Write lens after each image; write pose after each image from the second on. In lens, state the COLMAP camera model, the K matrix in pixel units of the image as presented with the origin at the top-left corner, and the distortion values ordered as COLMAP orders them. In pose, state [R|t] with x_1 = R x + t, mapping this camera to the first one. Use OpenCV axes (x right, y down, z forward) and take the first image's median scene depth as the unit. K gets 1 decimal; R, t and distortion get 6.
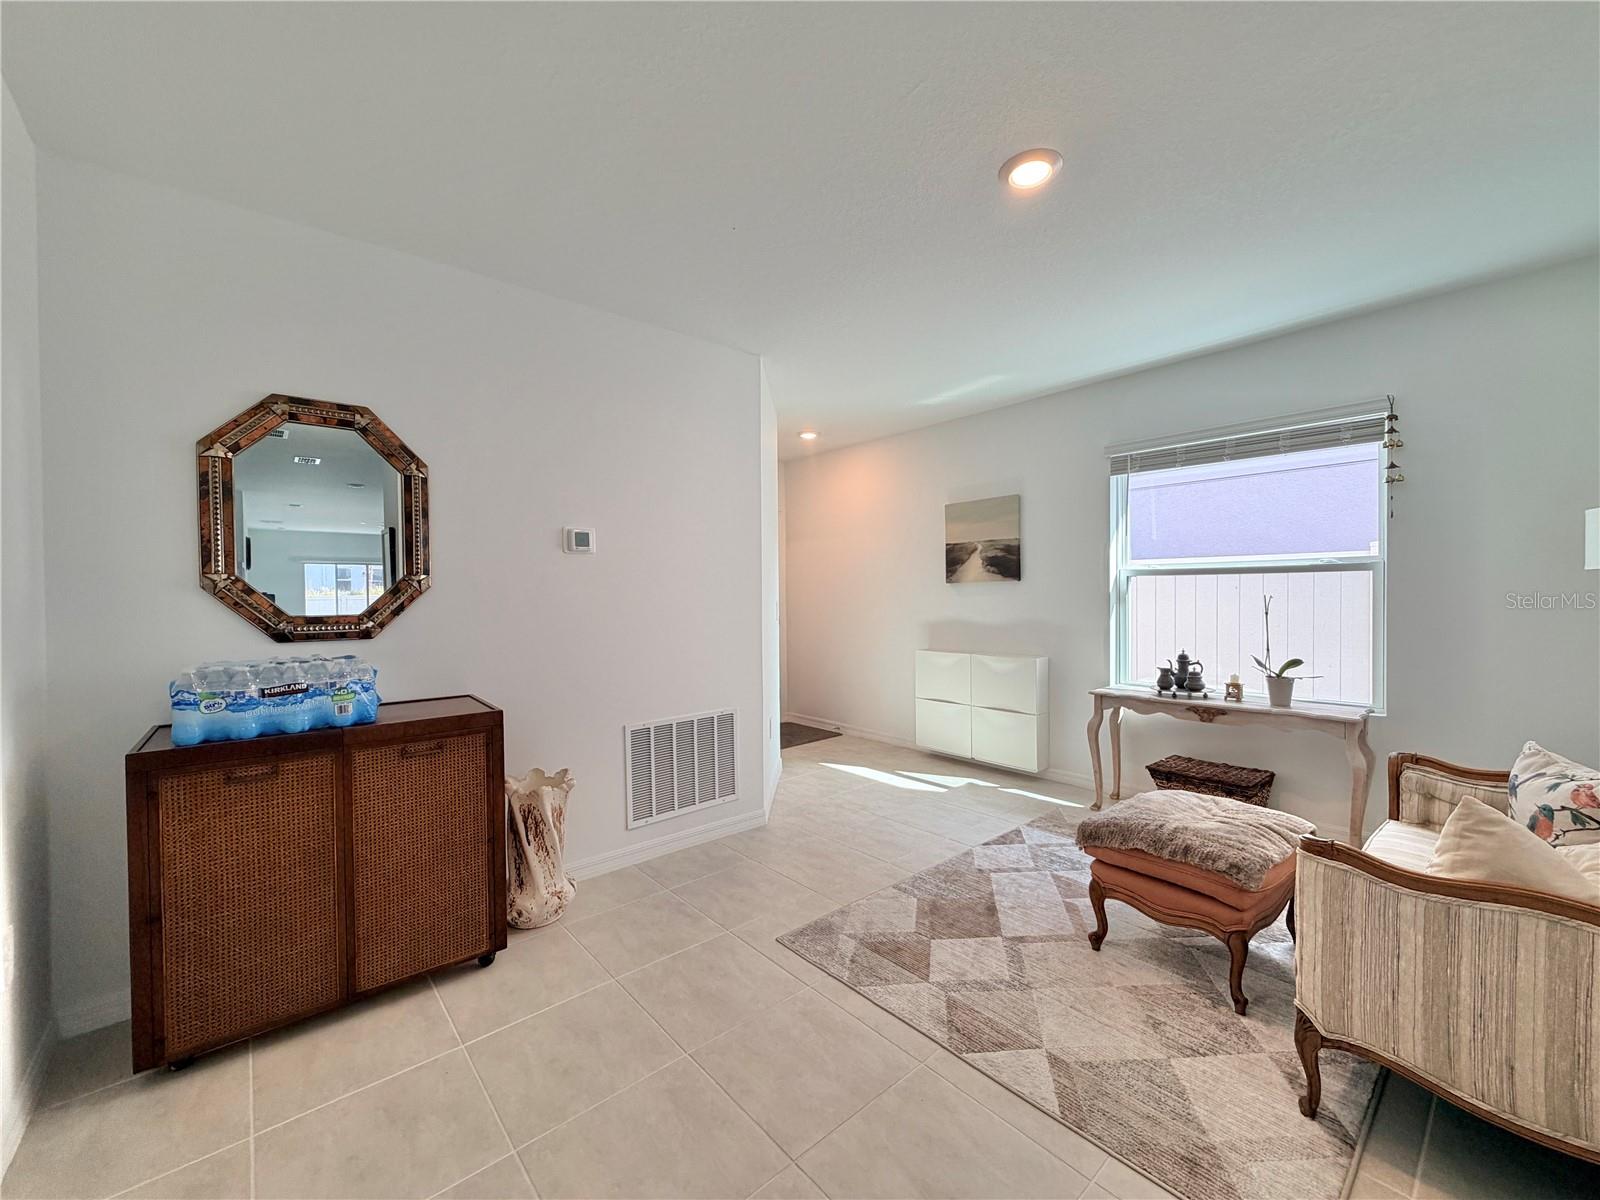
lens RADIAL K [[635.6, 0, 794.8], [0, 635.6, 603.8], [0, 0, 1]] dist [-0.000835, -0.000602]
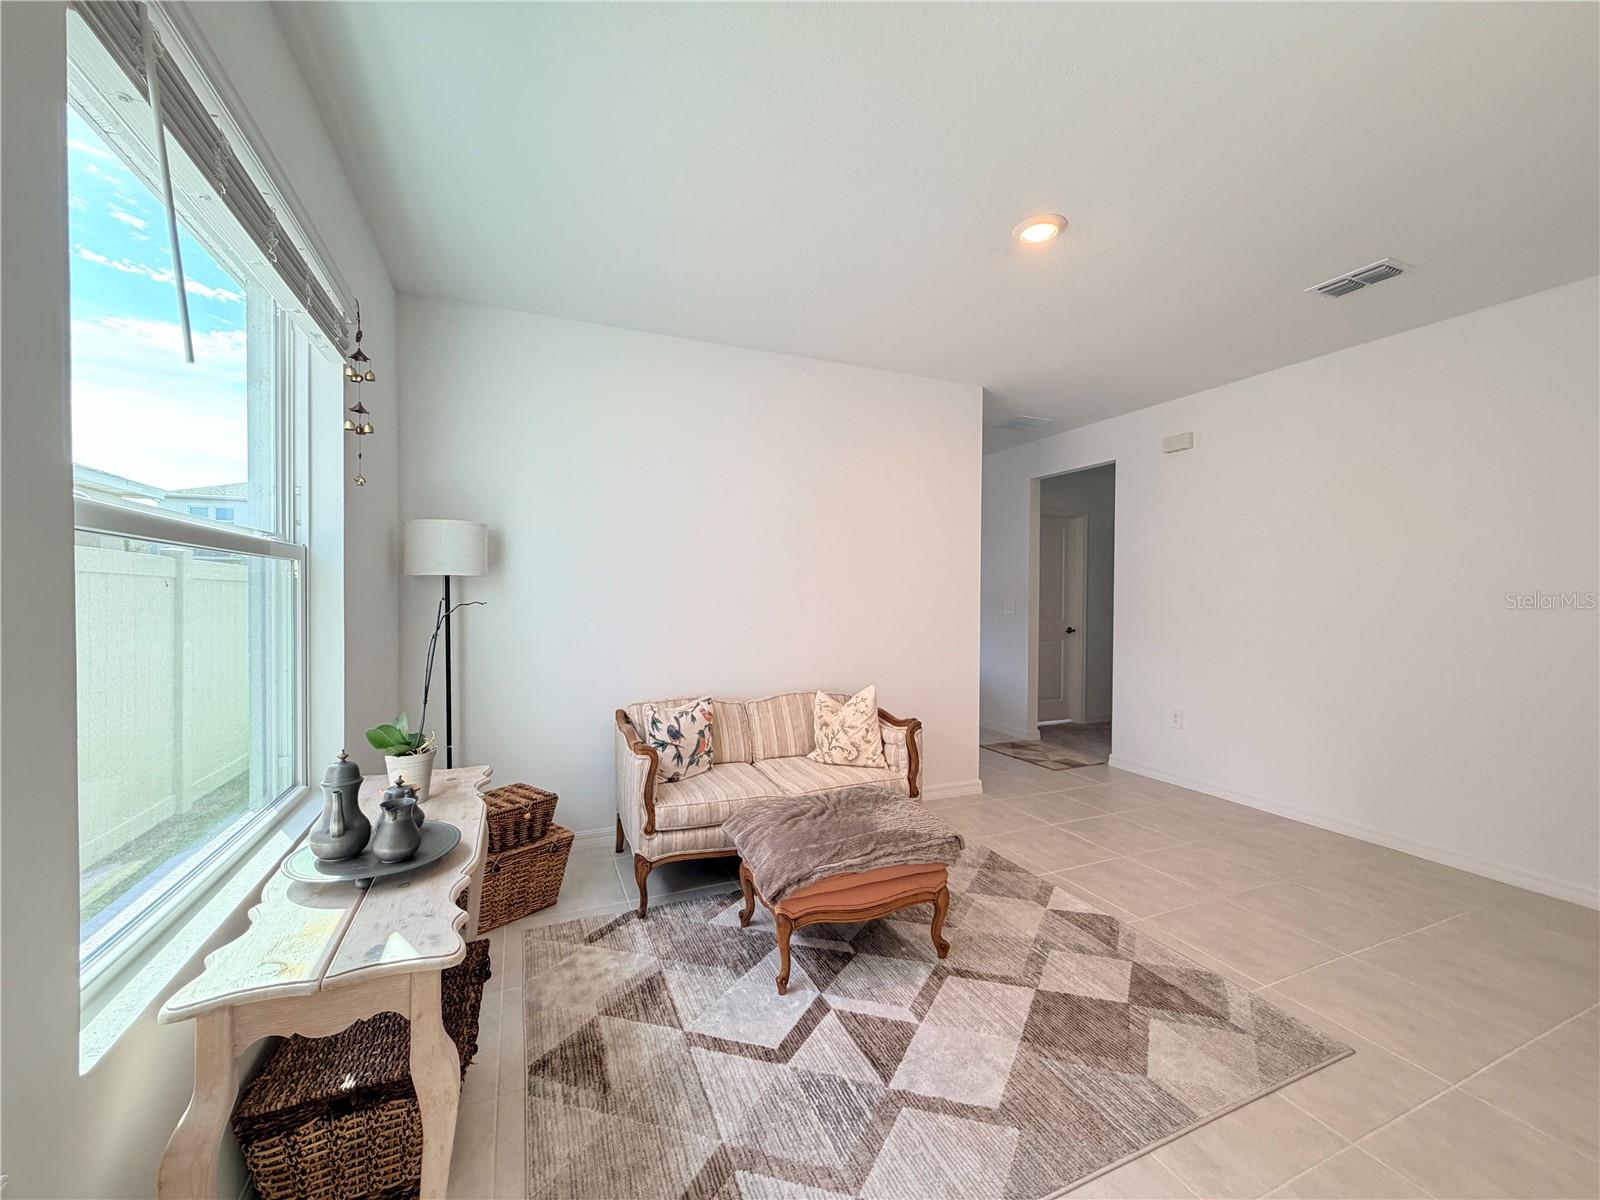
lens RADIAL K [[635.6, 0, 800.4], [0, 635.6, 599.4], [0, 0, 1]] dist [-0.000835, -0.000602]
pose [[-0.951082, -0.002974, 0.308925, 0.381534], [0.002558, 0.999844, 0.017500, -0.034675], [-0.308929, 0.017434, -0.950925, 1.996136]]
